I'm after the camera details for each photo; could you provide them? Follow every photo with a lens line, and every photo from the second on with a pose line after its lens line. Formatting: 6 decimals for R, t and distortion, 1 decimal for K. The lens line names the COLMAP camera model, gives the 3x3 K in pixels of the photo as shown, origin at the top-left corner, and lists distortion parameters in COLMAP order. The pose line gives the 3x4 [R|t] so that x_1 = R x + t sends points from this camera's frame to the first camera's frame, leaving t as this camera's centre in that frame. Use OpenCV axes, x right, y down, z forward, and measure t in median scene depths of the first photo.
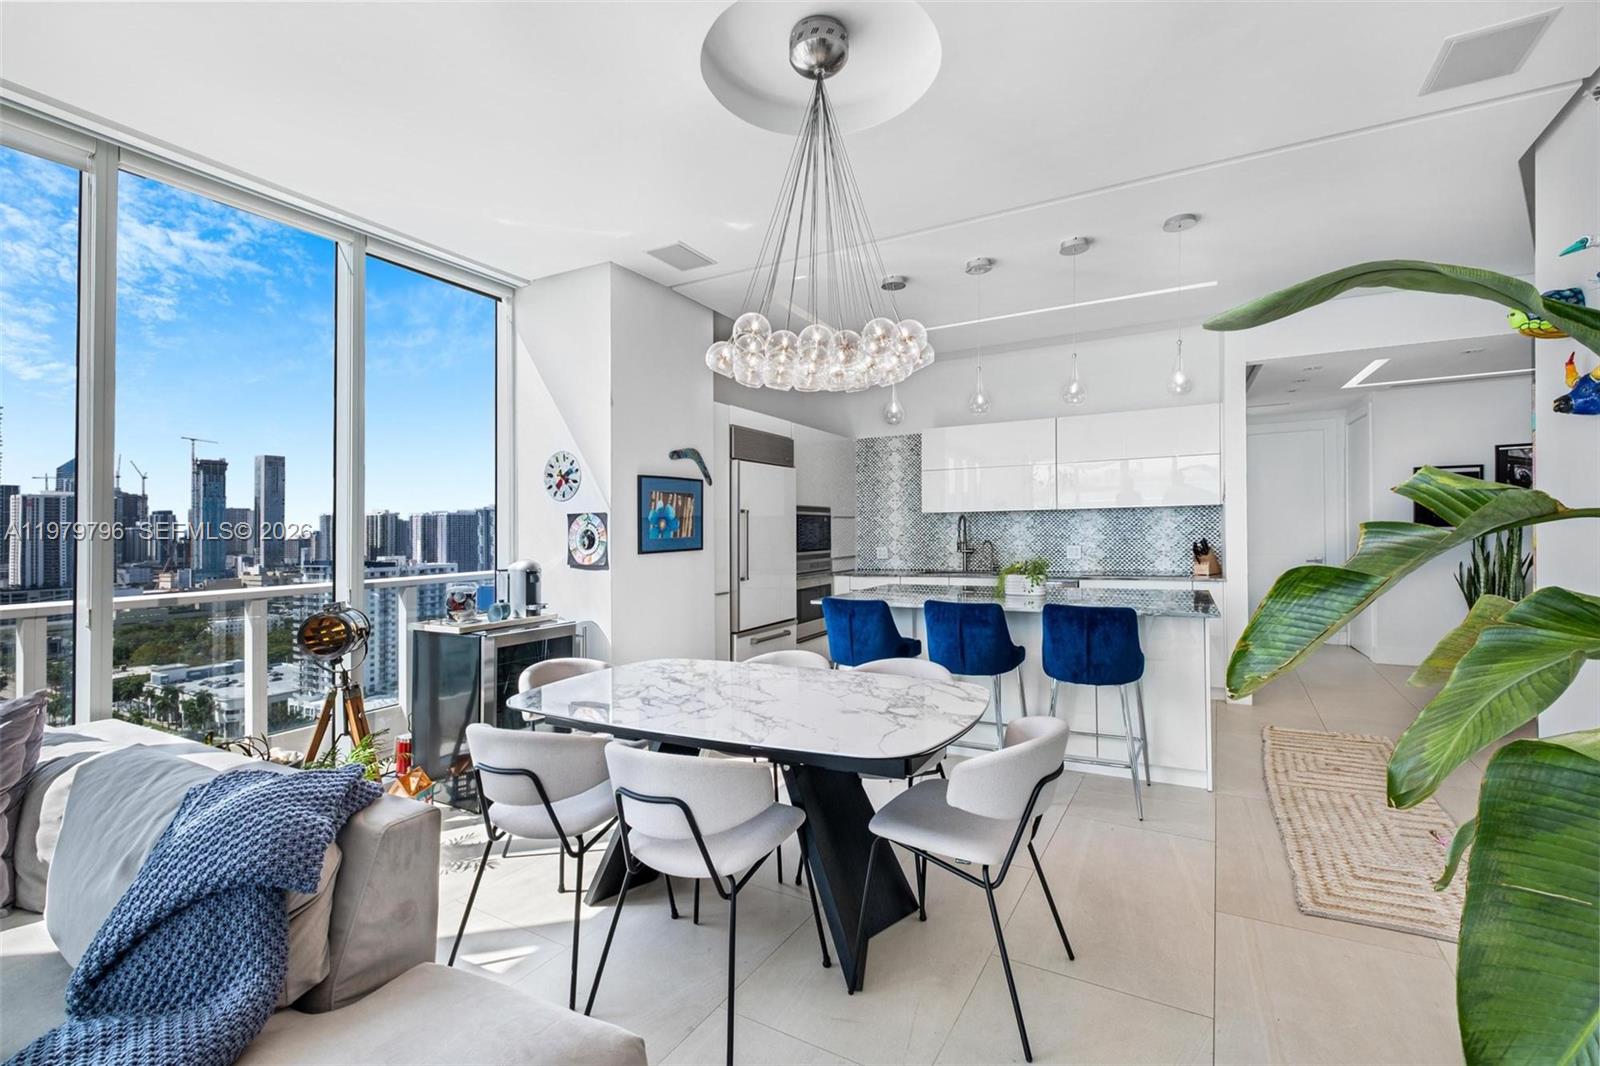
lens RADIAL K [[690.2, 0, 806.4], [0, 690.2, 524.8], [0, 0, 1]] dist [-0.001540, -0.001281]
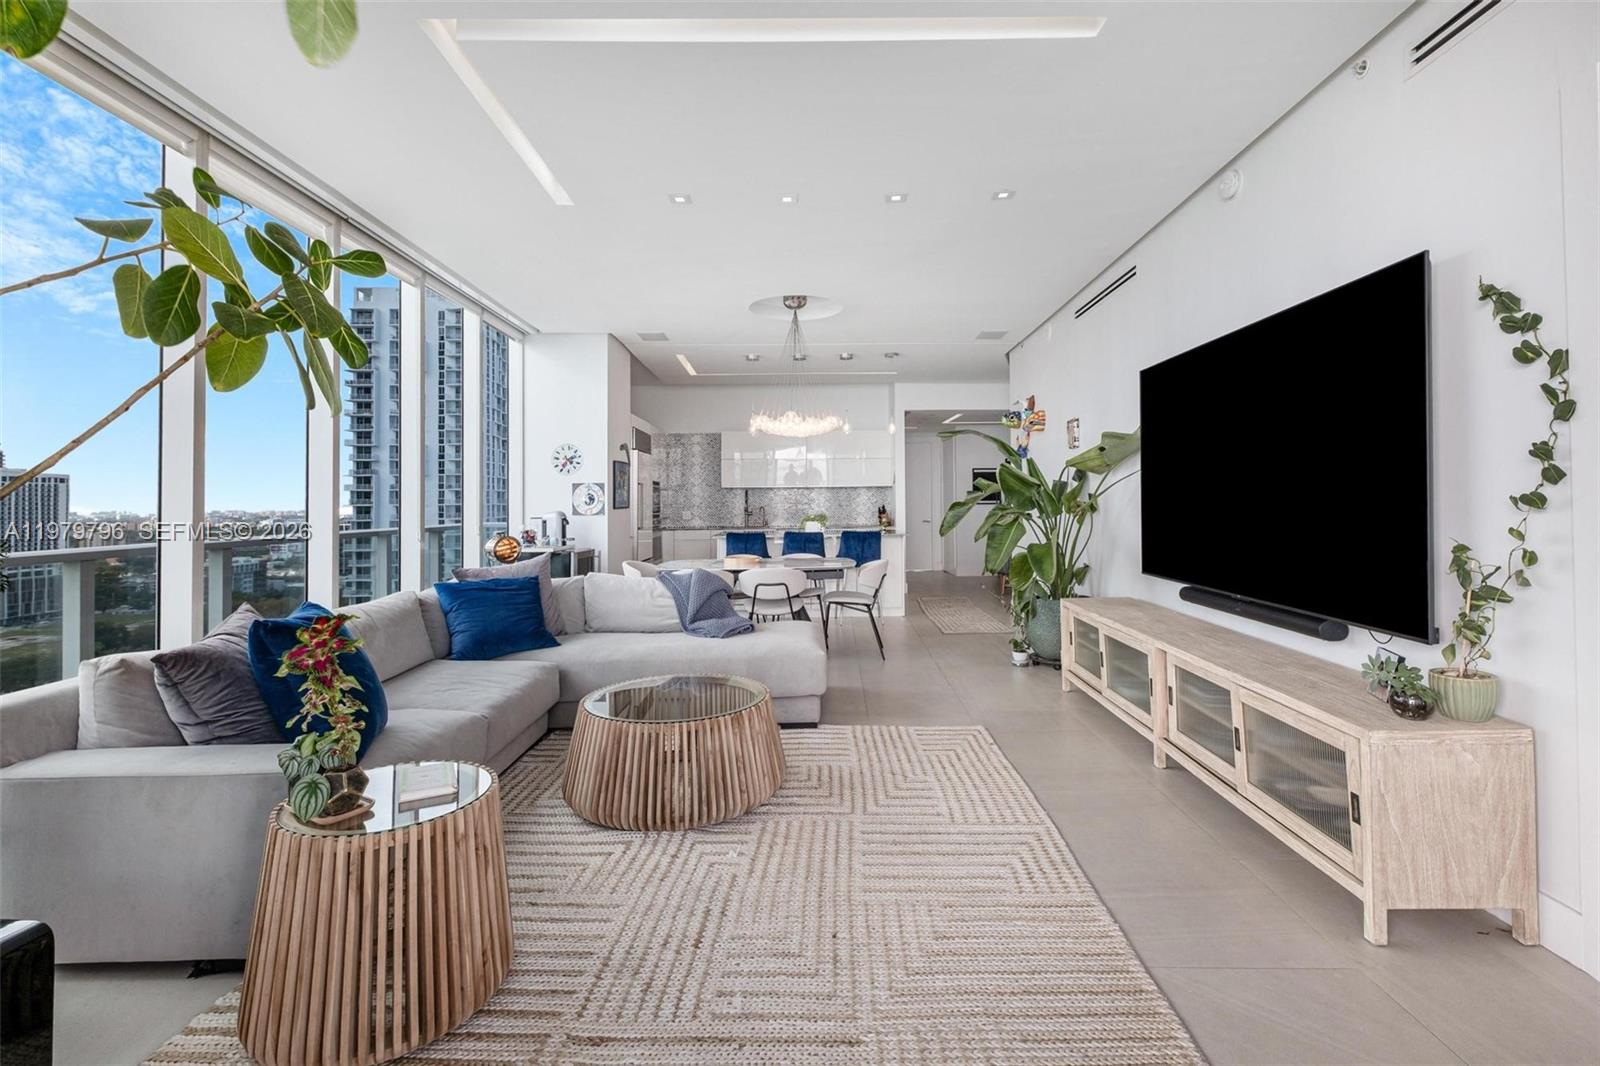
lens RADIAL K [[735.7, 0, 807.9], [0, 735.7, 486.0], [0, 0, 1]] dist [-0.000064, -0.000302]
pose [[0.874931, 0.021415, 0.483774, -0.722195], [-0.010623, 0.999630, -0.025038, 0.028560], [-0.484131, 0.016768, 0.874835, -0.793049]]
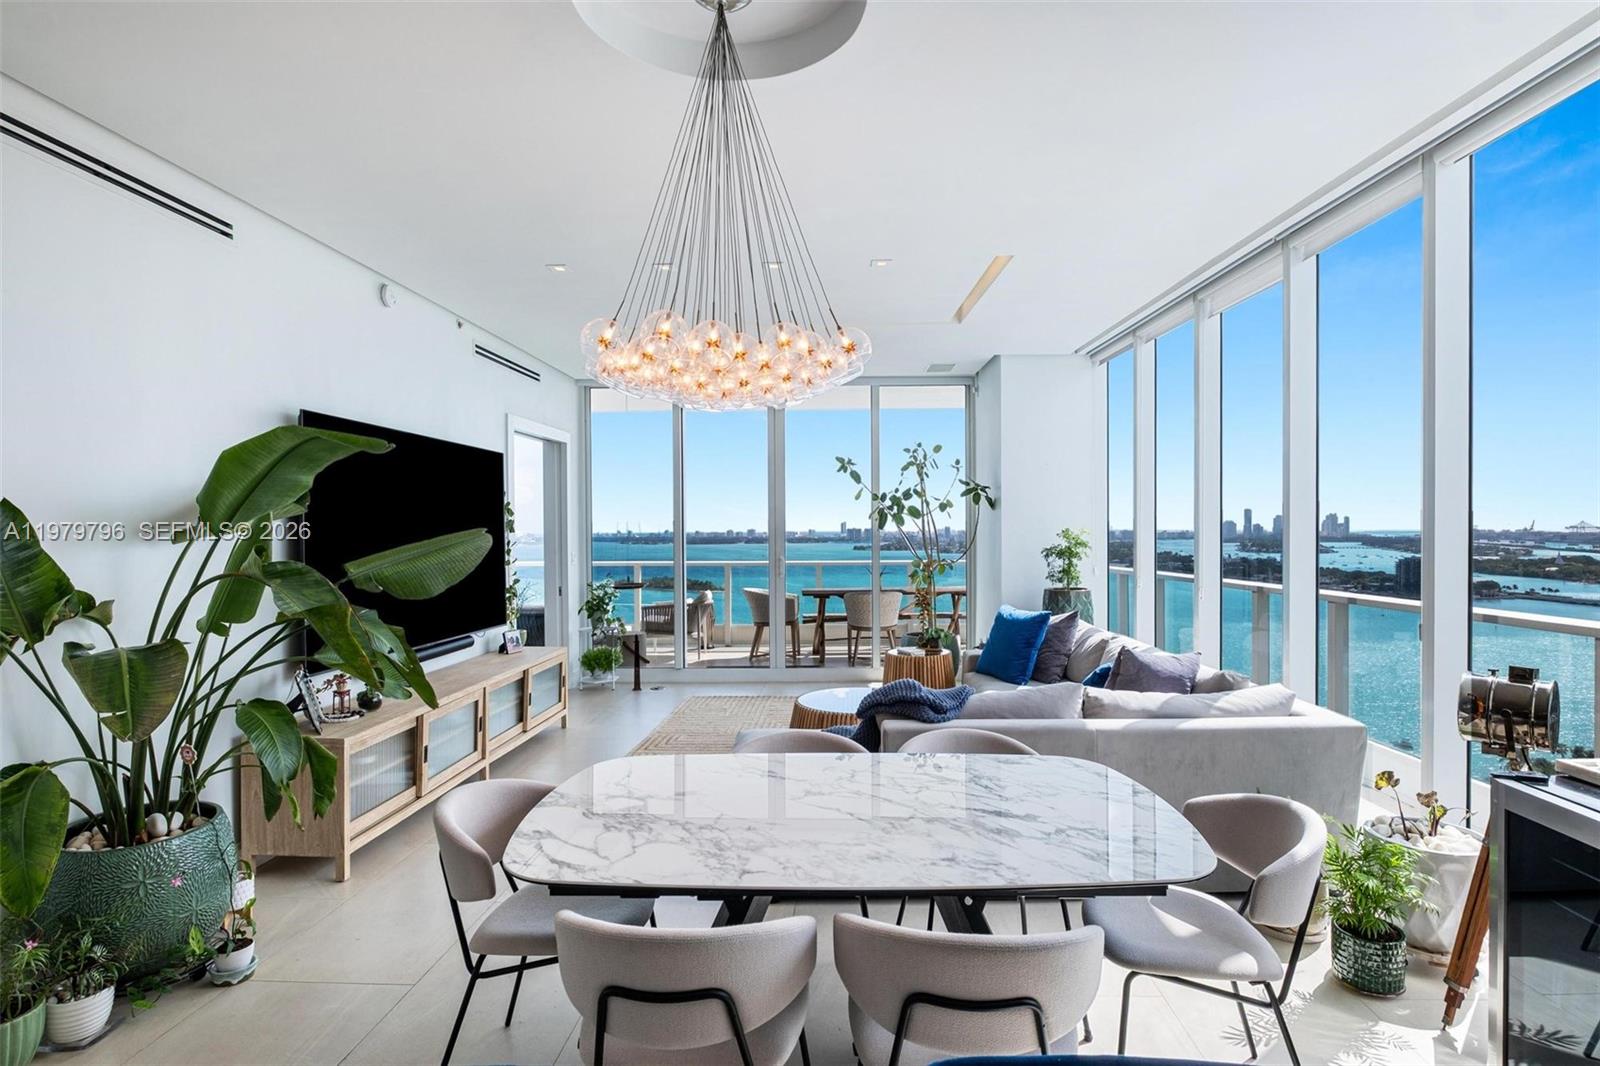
lens RADIAL K [[837.8, 0, 802.4], [0, 837.8, 536.5], [0, 0, 1]] dist [0.001692, 0.000308]
pose [[-0.886135, 0.031419, -0.462361, 0.233195], [0.029239, 0.999502, 0.011883, -0.029995], [0.462504, -0.002989, -0.886612, 1.115280]]
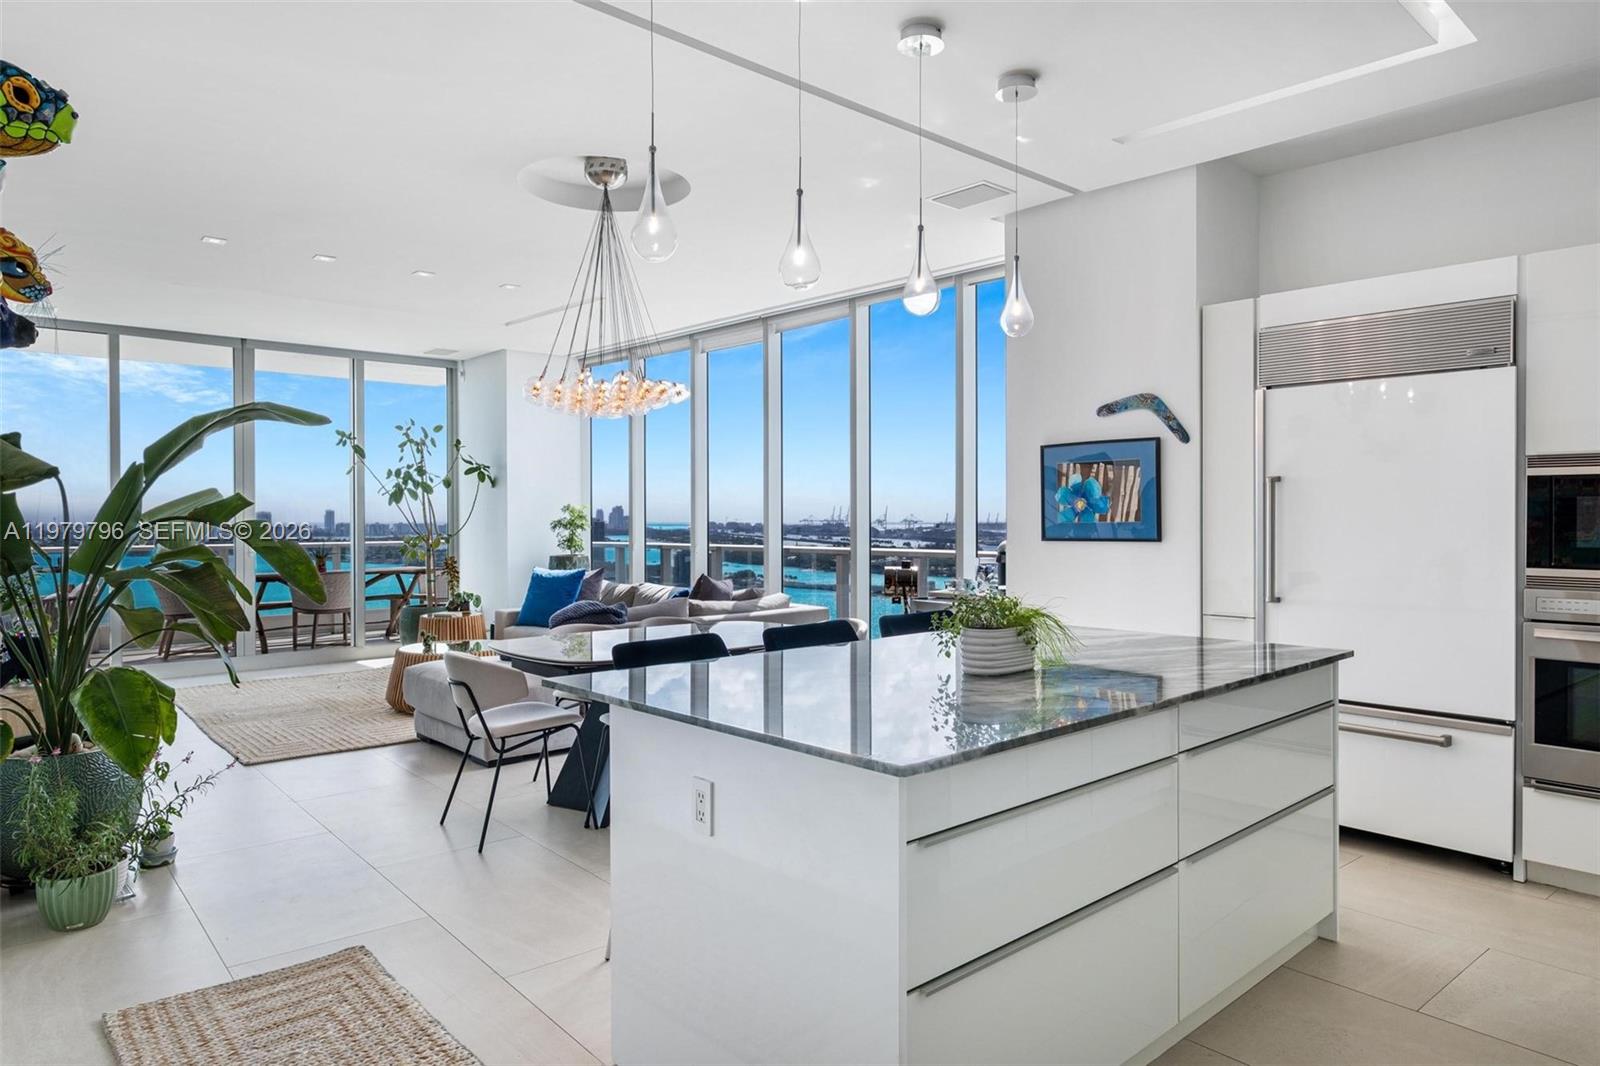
lens RADIAL K [[1000.5, 0, 807.7], [0, 1000.5, 521.4], [0, 0, 1]] dist [0.002340, -0.000577]
pose [[-0.326263, 0.024854, -0.944952, 1.049303], [0.016006, 0.999656, 0.020766, -0.011132], [0.945143, -0.008350, -0.326549, 1.186547]]
